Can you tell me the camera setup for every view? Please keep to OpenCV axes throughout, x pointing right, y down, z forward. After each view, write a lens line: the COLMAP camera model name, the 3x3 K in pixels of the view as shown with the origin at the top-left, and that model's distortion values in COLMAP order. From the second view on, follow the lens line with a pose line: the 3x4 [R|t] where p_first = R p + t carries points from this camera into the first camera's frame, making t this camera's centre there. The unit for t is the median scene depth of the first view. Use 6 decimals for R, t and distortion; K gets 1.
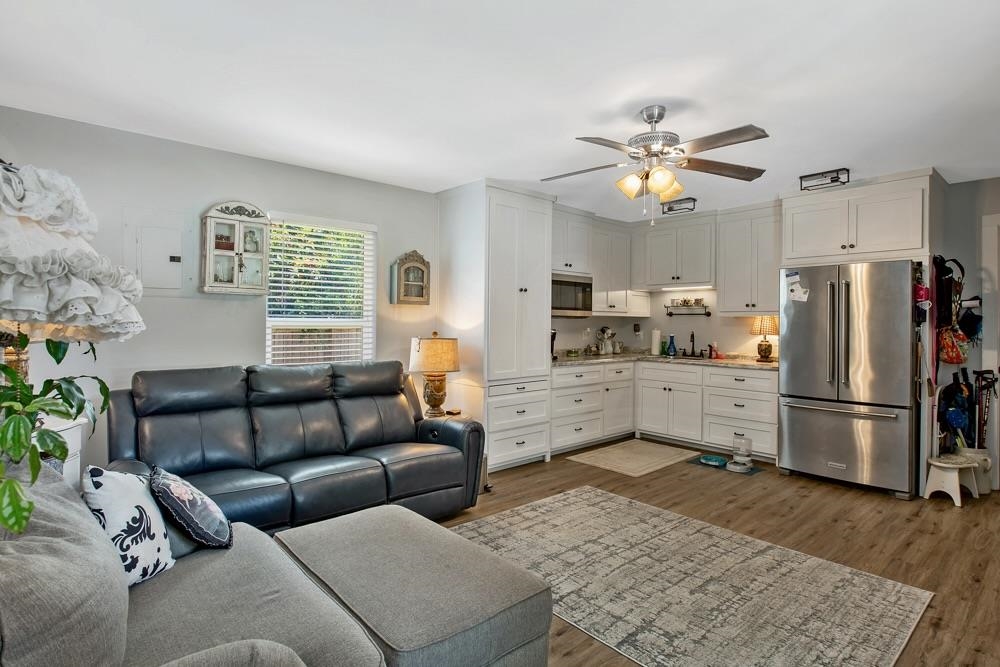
lens RADIAL K [[514.3, 0, 498.5], [0, 514.3, 326.0], [0, 0, 1]] dist [-0.000372, -0.000099]
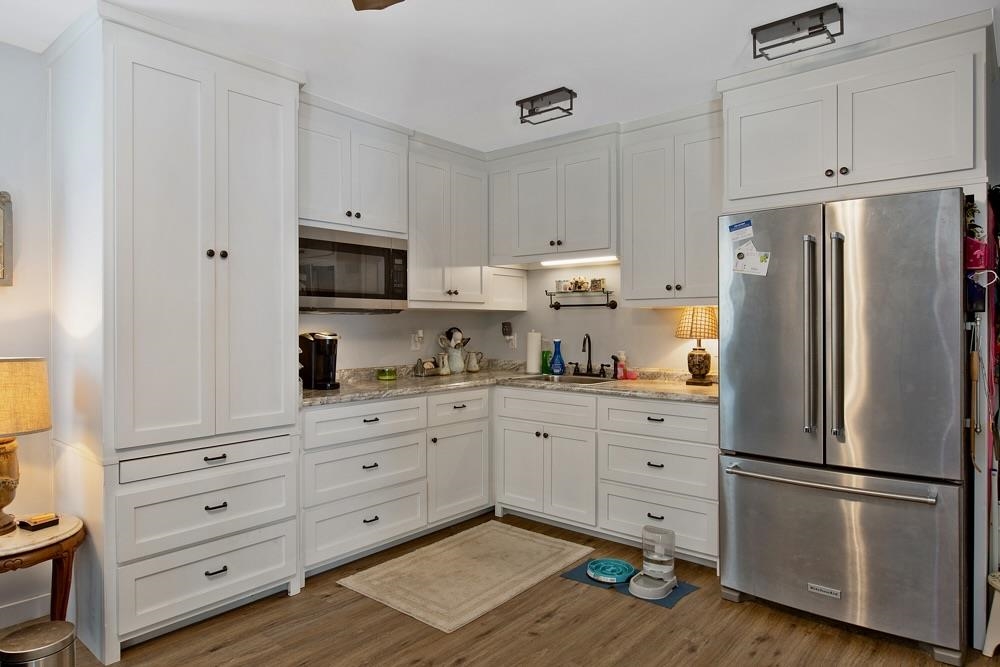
lens RADIAL K [[620.0, 0, 501.3], [0, 620.0, 329.8], [0, 0, 1]] dist [-0.006527, 0.003074]
pose [[0.989897, -0.012500, 0.141235, 0.210825], [0.011859, 0.999915, 0.005380, 0.000952], [-0.141290, -0.003651, 0.989961, 0.359779]]
